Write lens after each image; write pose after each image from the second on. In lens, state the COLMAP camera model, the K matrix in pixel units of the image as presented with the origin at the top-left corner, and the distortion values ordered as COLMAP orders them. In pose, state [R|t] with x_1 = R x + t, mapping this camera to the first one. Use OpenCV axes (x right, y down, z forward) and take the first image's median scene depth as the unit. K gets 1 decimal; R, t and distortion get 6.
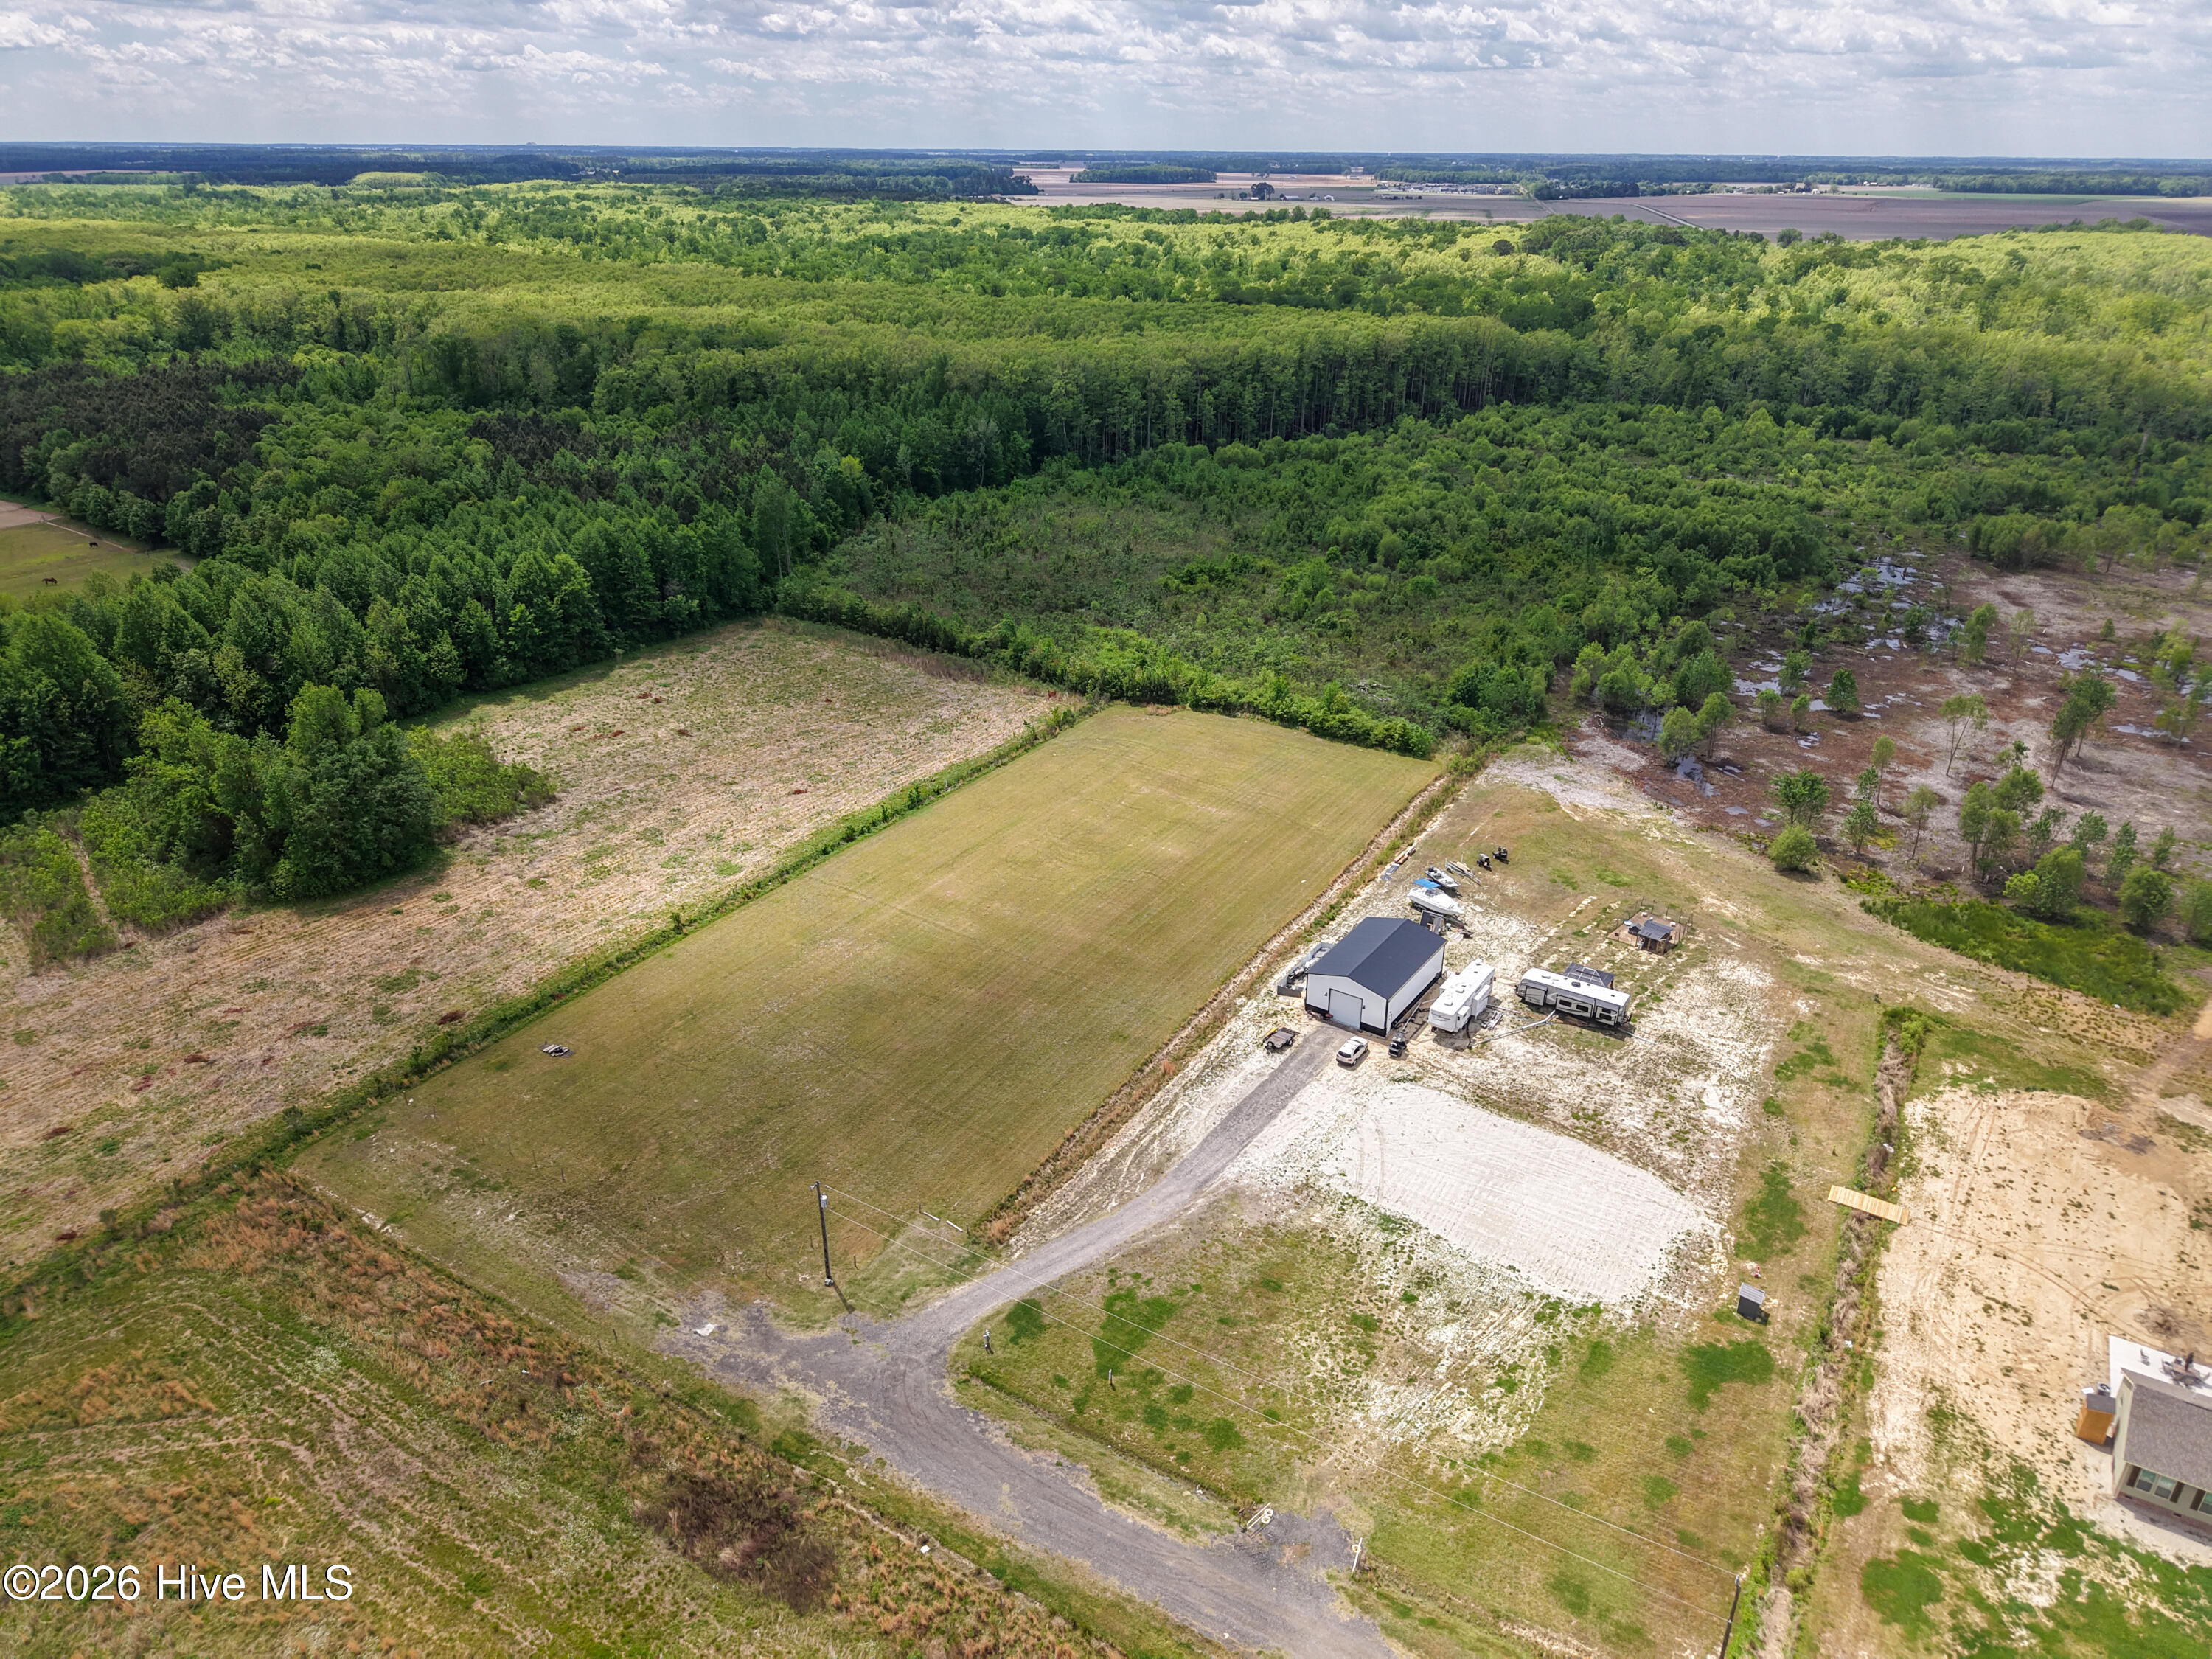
lens RADIAL K [[1476.3, 0, 1104.9], [0, 1476.3, 823.7], [0, 0, 1]] dist [0.022276, -0.021480]
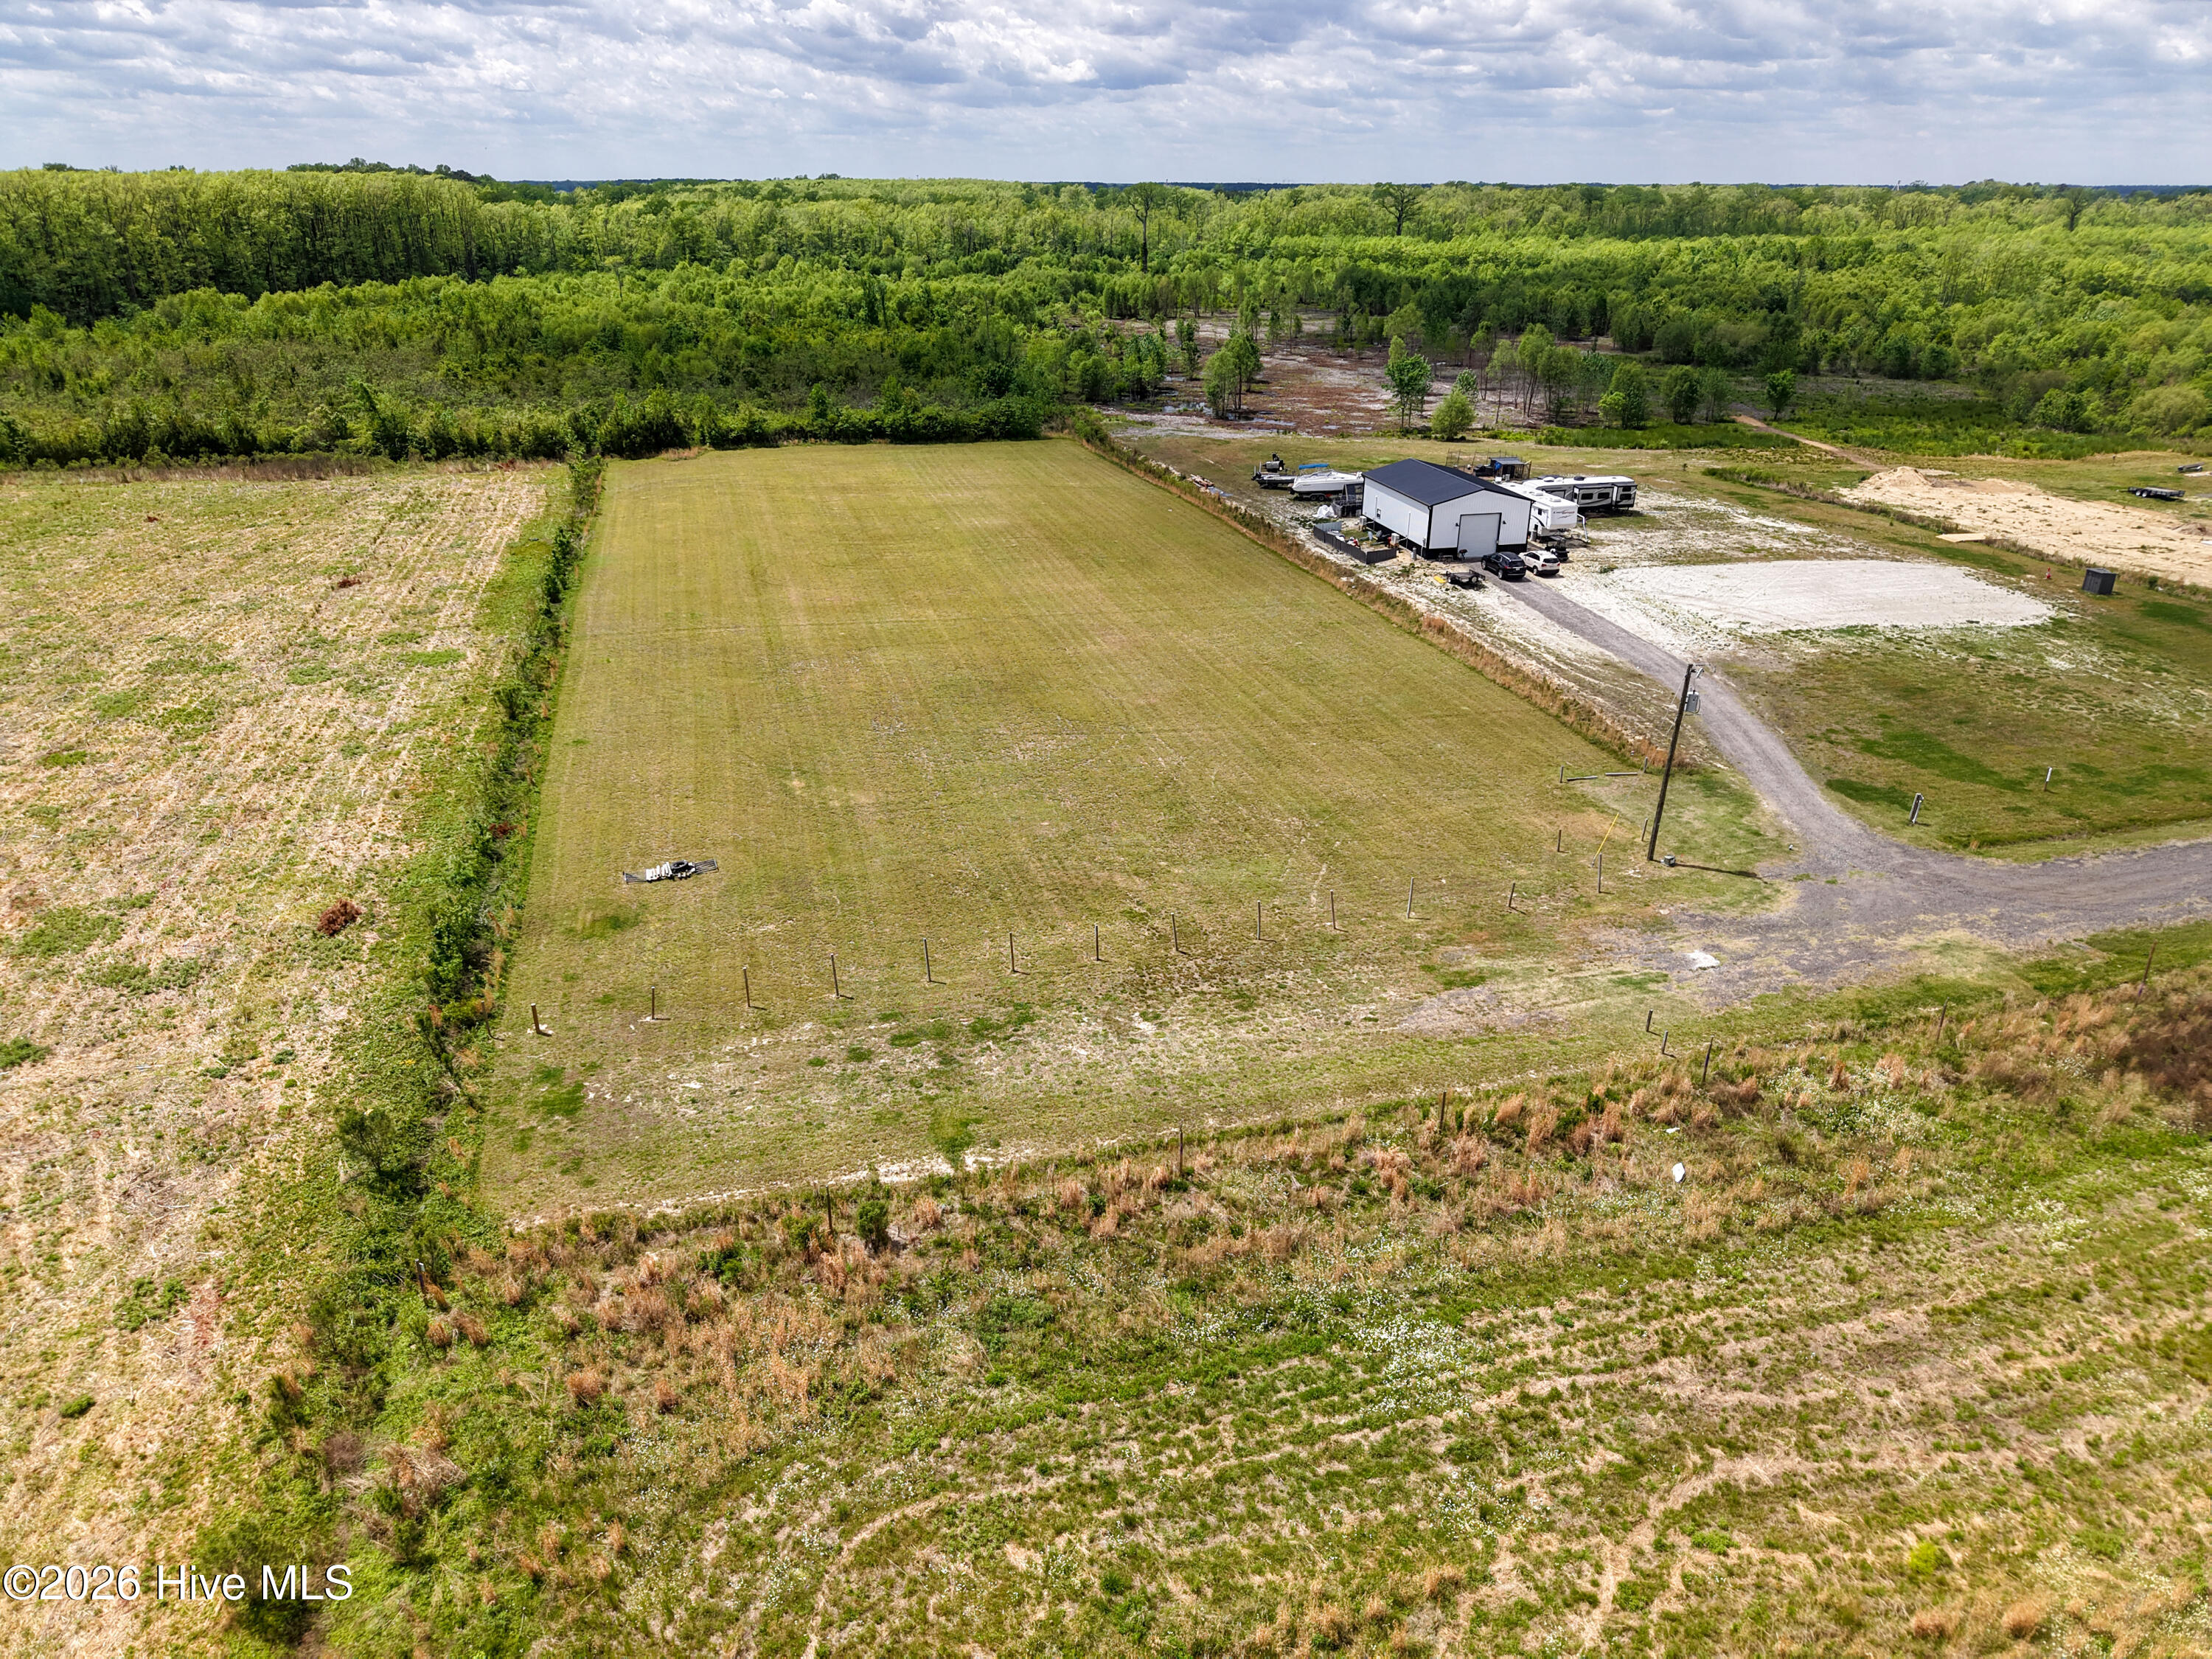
lens RADIAL K [[1476.3, 0, 1111.8], [0, 1476.3, 829.3], [0, 0, 1]] dist [0.022276, -0.021480]
pose [[0.684076, -0.295773, 0.666752, -0.538121], [0.302577, 0.946806, 0.109567, 0.121686], [-0.663692, 0.126791, 0.737182, 0.522160]]
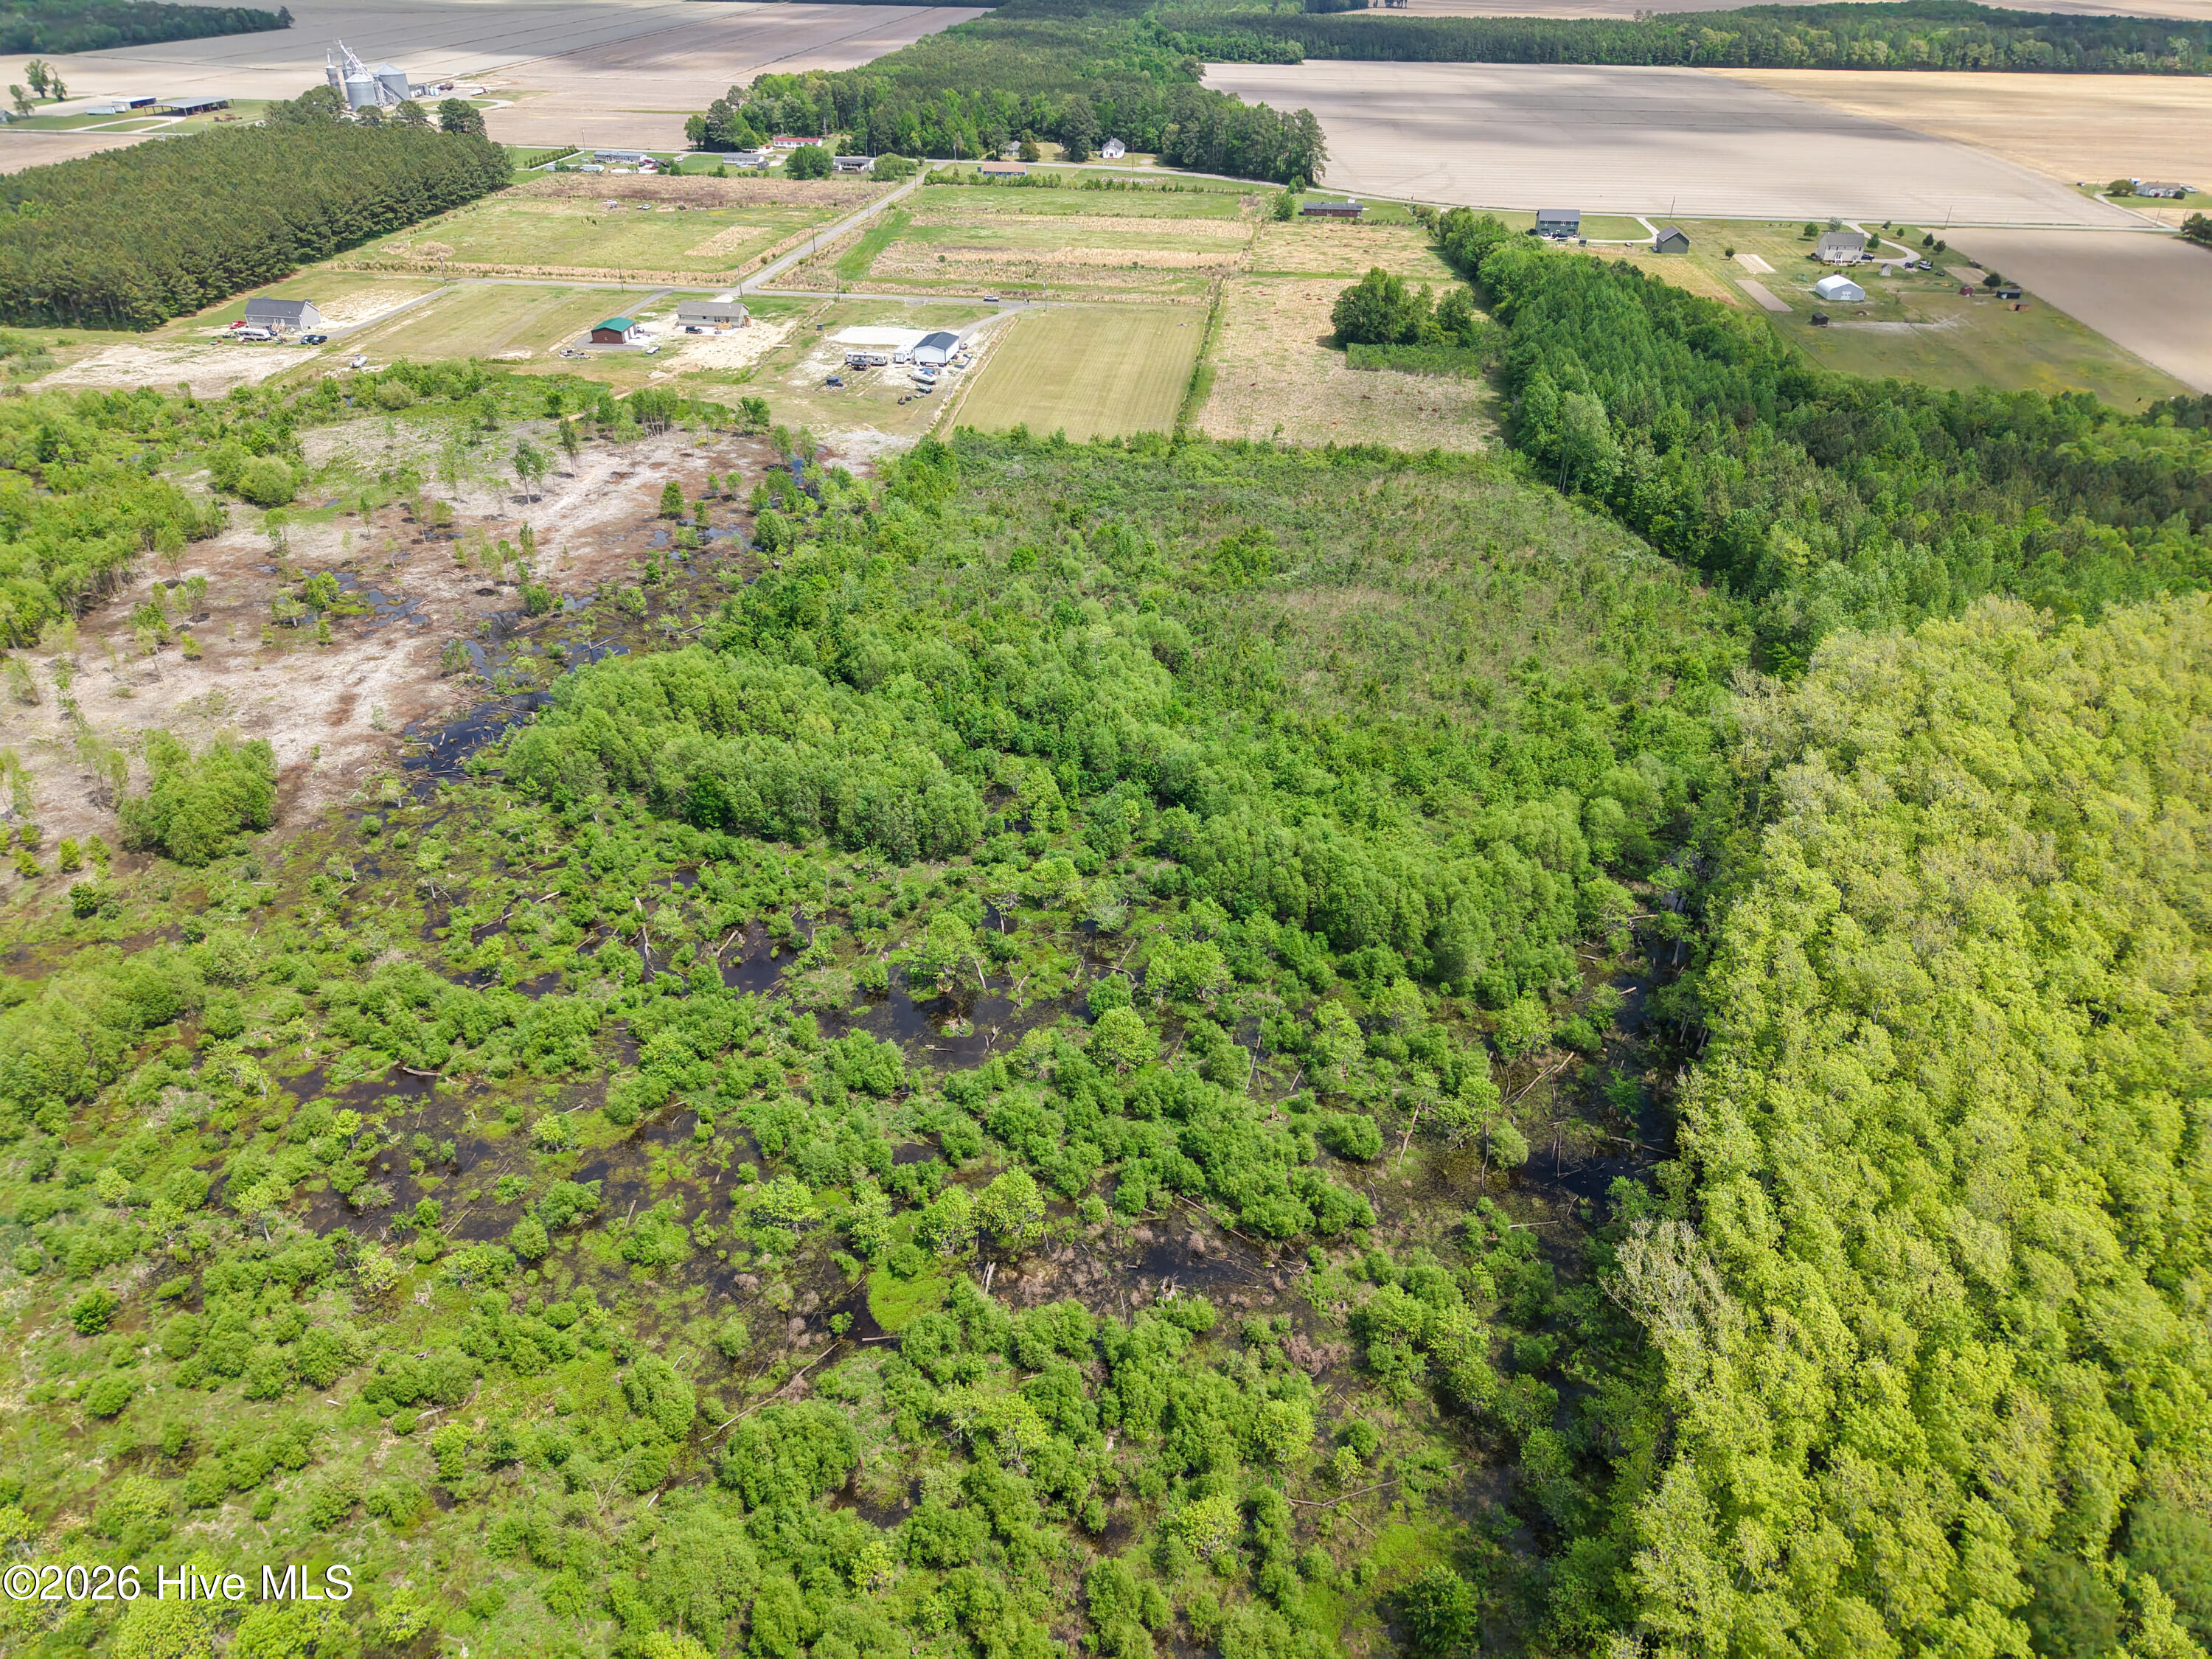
lens RADIAL K [[1476.3, 0, 1111.7], [0, 1476.3, 826.0], [0, 0, 1]] dist [0.022276, -0.021480]
pose [[-0.909762, 0.207521, -0.359540, 1.019016], [-0.190066, 0.561759, 0.805172, -1.598193], [0.369065, 0.800851, -0.471624, 3.010704]]
